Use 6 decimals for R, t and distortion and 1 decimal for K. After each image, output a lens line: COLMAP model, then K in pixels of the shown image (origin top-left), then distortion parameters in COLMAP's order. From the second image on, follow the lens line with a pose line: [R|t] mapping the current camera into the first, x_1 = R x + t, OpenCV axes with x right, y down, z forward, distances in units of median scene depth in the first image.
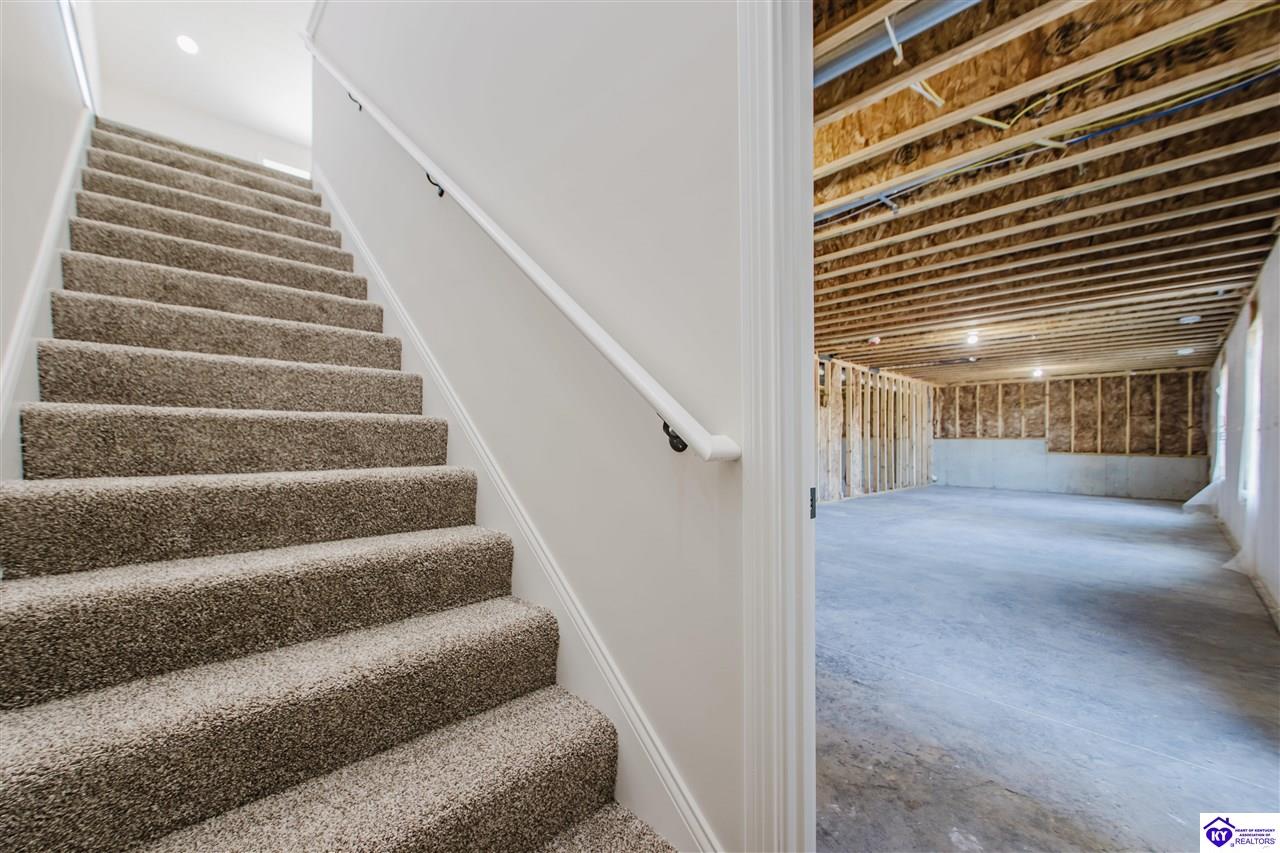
lens RADIAL K [[502.7, 0, 638.5], [0, 502.7, 435.0], [0, 0, 1]] dist [0.003877, -0.000064]
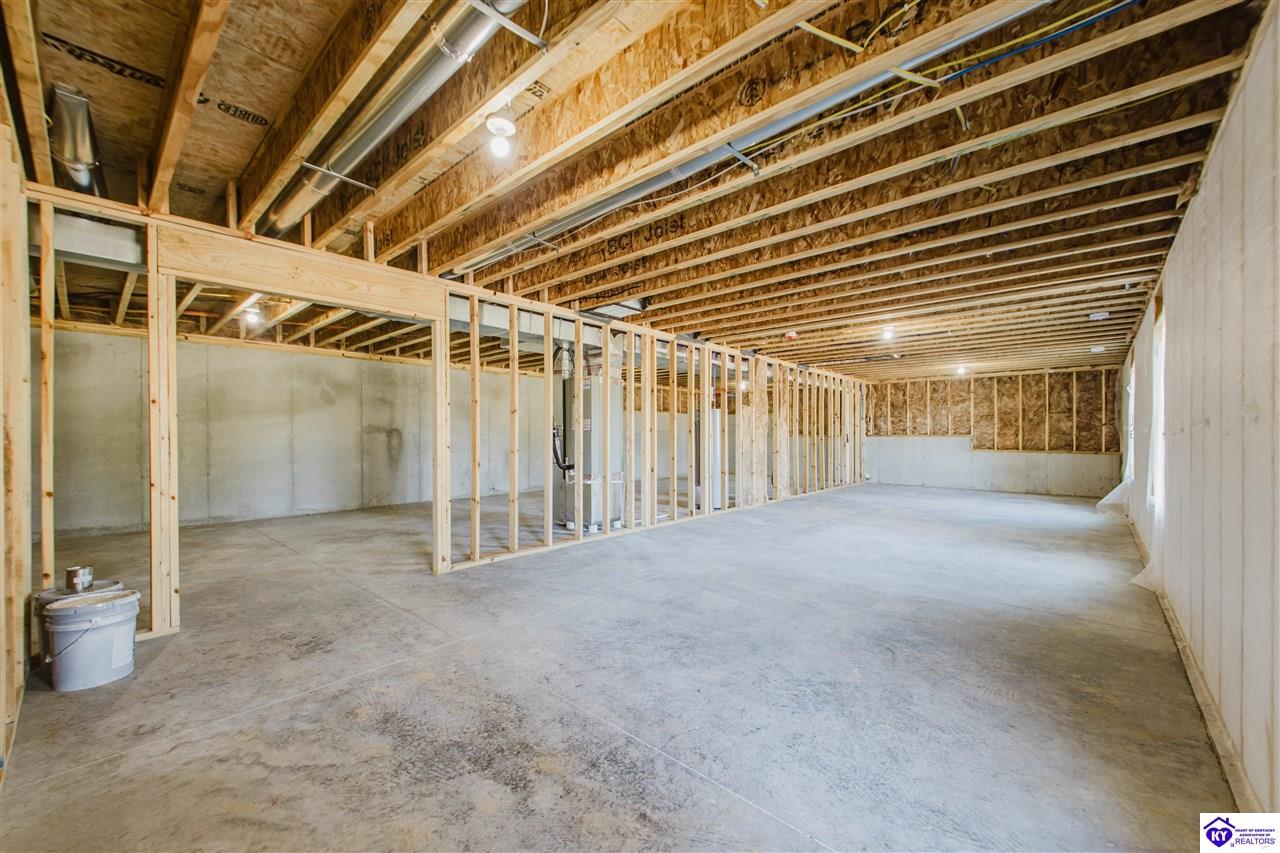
lens RADIAL K [[502.7, 0, 641.2], [0, 502.7, 428.4], [0, 0, 1]] dist [0.003877, -0.000064]
pose [[0.996623, -0.006016, 0.081892, 0.215615], [0.006307, 0.999975, -0.003294, -0.024003], [-0.081870, 0.003799, 0.996636, 0.173452]]
